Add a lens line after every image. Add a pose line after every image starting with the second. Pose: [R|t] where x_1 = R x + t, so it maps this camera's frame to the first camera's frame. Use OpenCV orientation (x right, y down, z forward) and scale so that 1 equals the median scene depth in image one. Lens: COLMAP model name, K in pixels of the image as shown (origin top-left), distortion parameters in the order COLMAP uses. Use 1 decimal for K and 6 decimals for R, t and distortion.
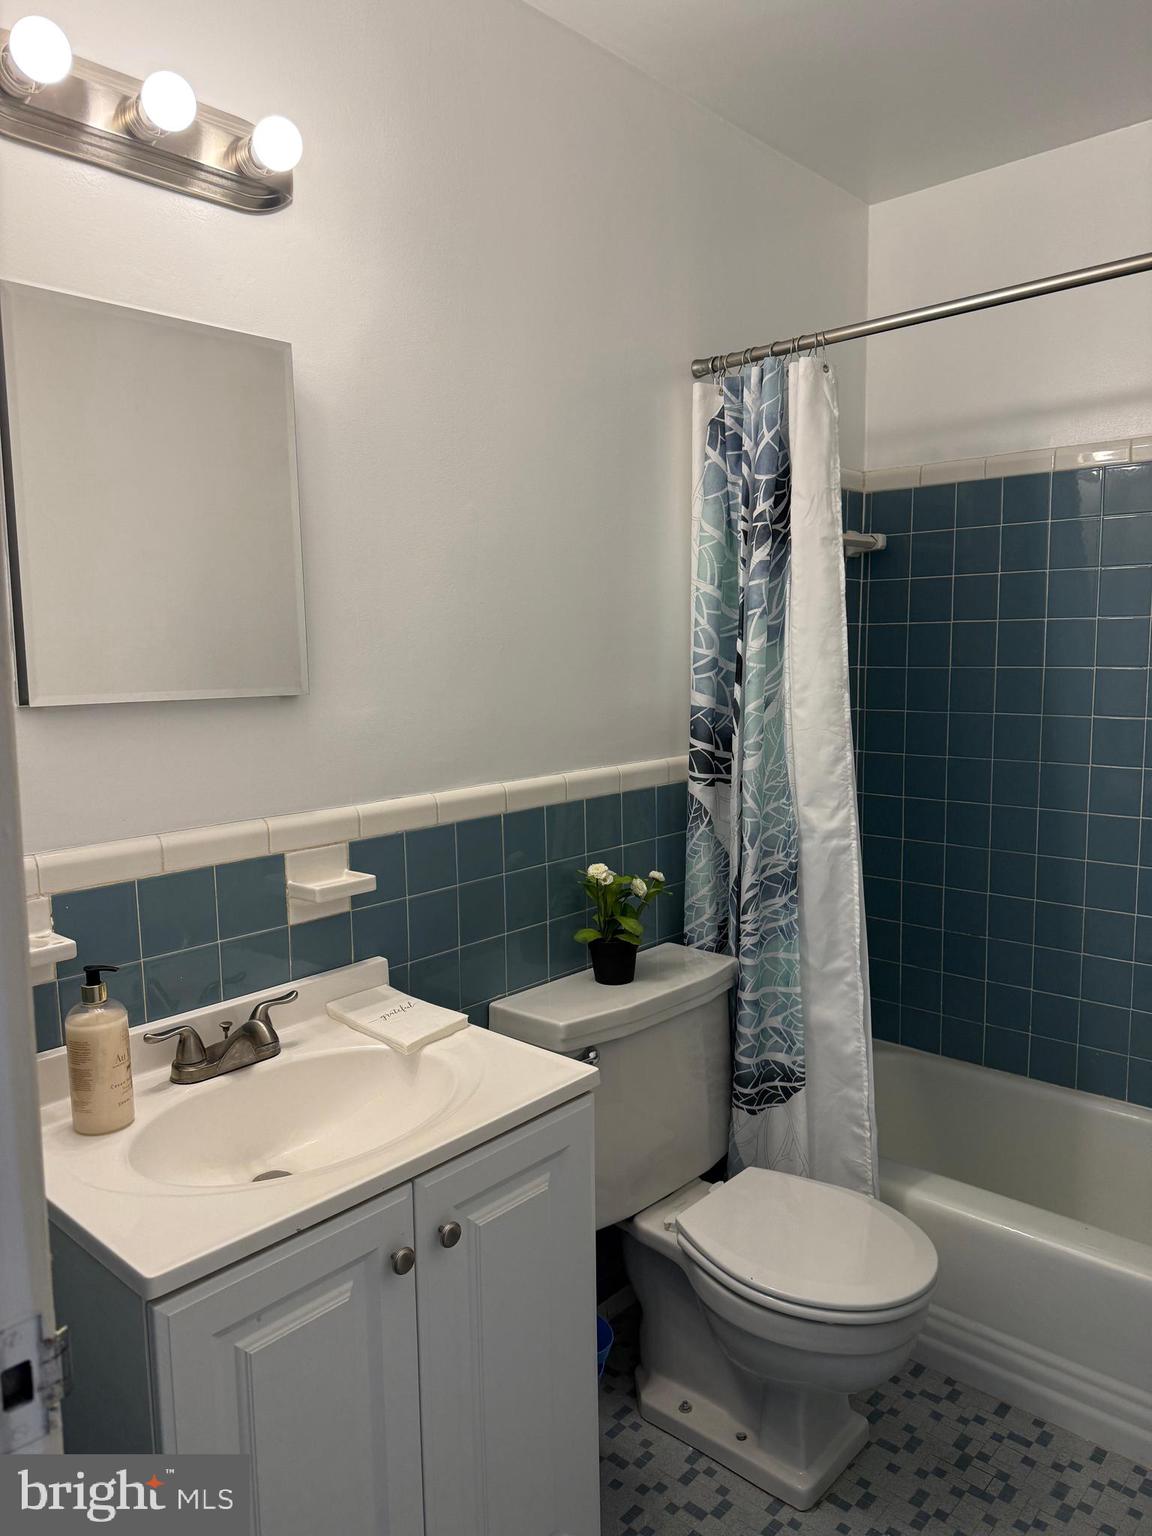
lens RADIAL K [[1091.7, 0, 576.1], [0, 1091.7, 777.2], [0, 0, 1]] dist [0.072491, -0.063764]
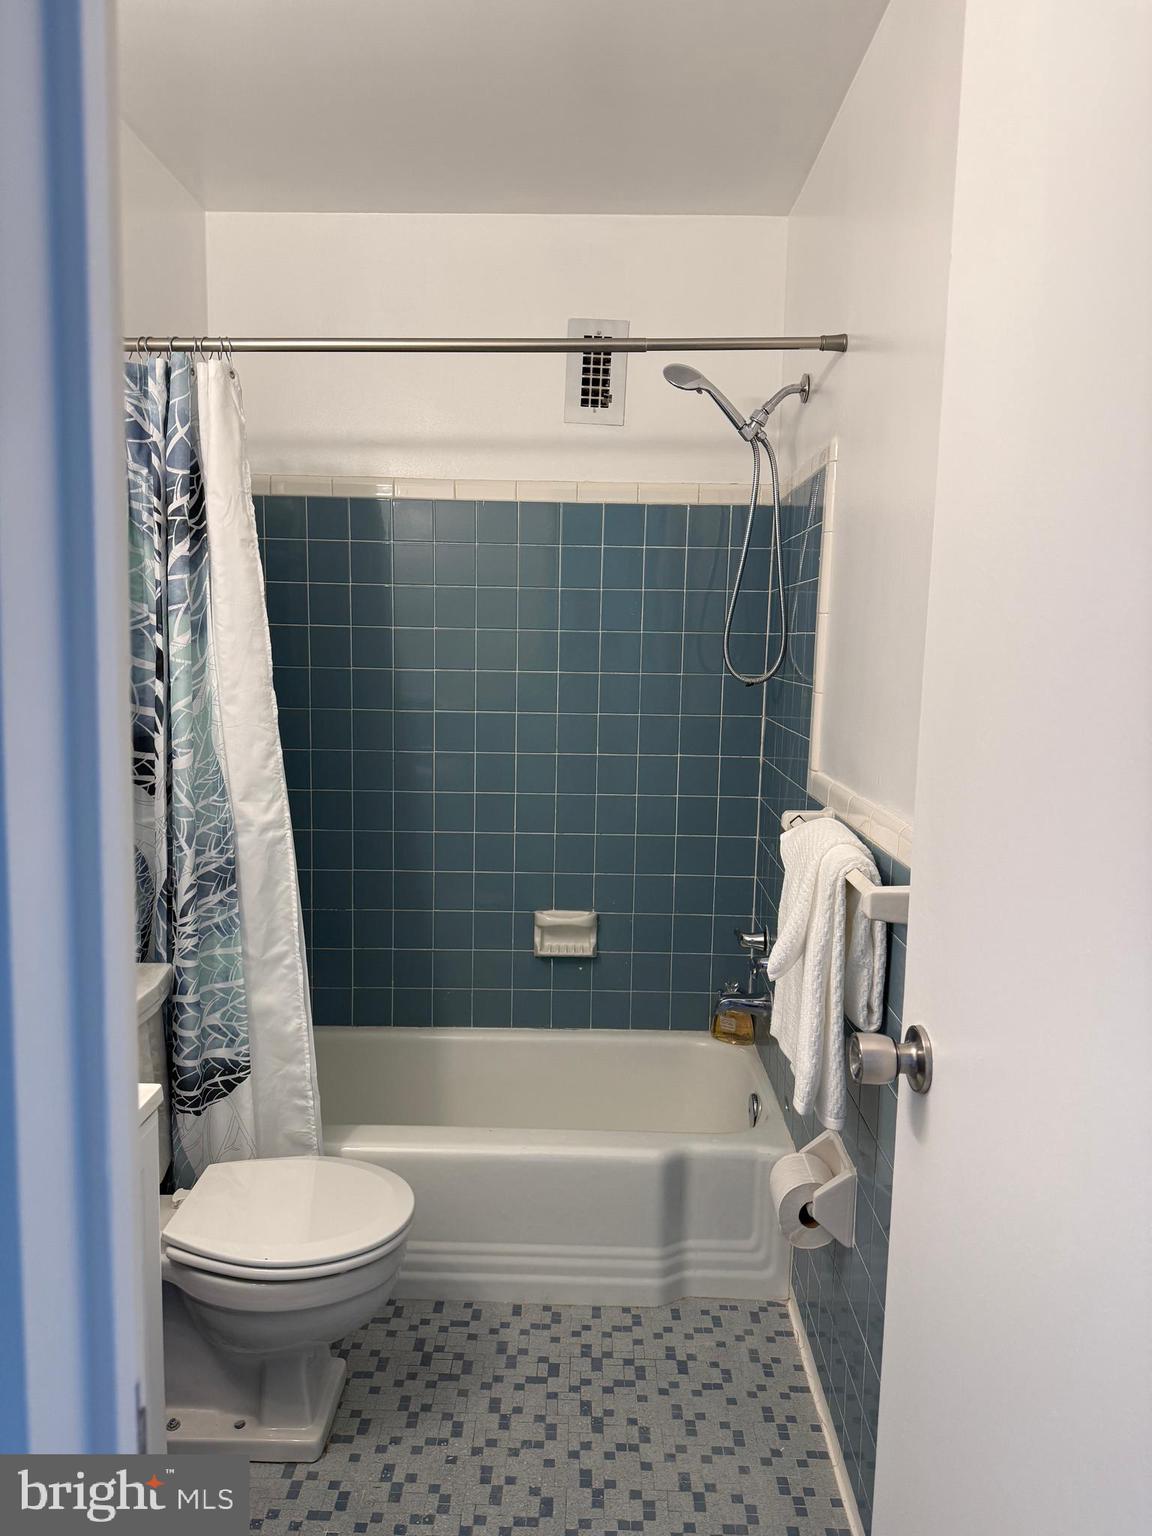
lens RADIAL K [[1102.8, 0, 576.0], [0, 1102.8, 768.0], [0, 0, 1]] dist [0.044715, -0.053828]
pose [[0.752222, -0.052218, 0.656837, -0.227957], [0.051362, 0.998469, 0.020556, -0.009533], [-0.656905, 0.018274, 0.753752, 0.018863]]
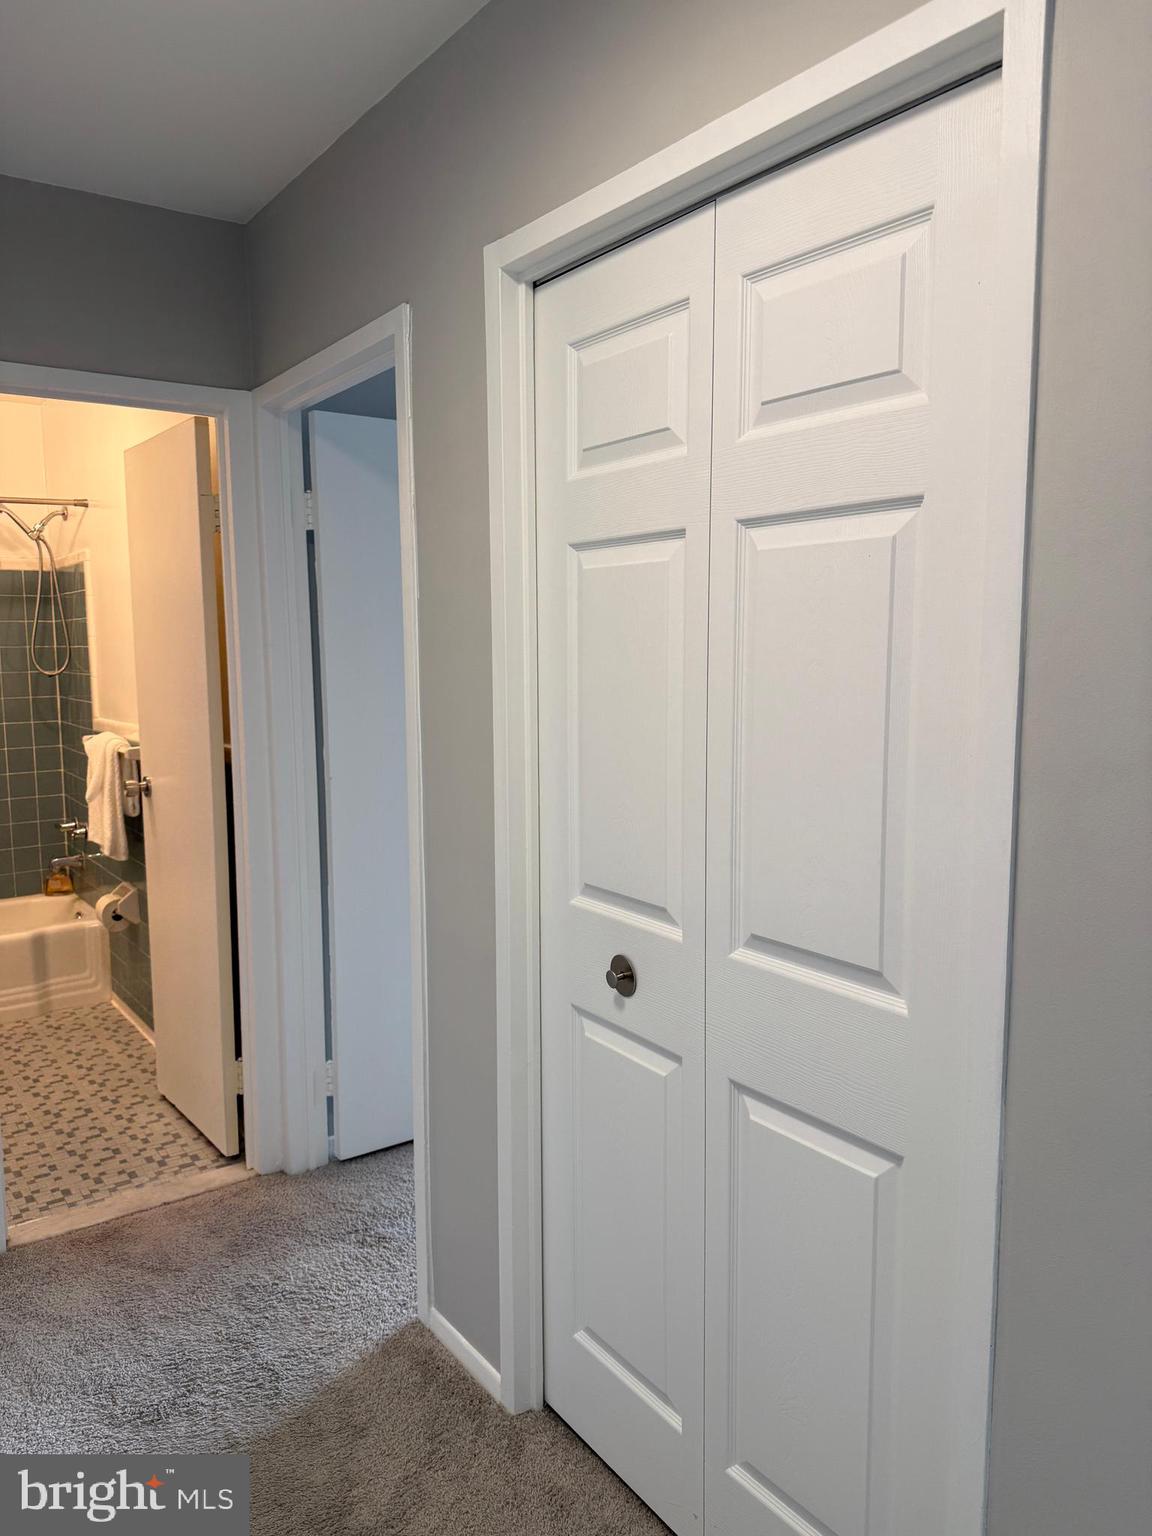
lens RADIAL K [[1102.8, 0, 576.0], [0, 1102.8, 768.0], [0, 0, 1]] dist [0.044715, -0.053828]
pose [[0.210132, -0.101748, 0.972364, -1.225347], [0.129920, 0.988655, 0.075377, 0.083099], [-0.969002, 0.110491, 0.220967, -0.668216]]
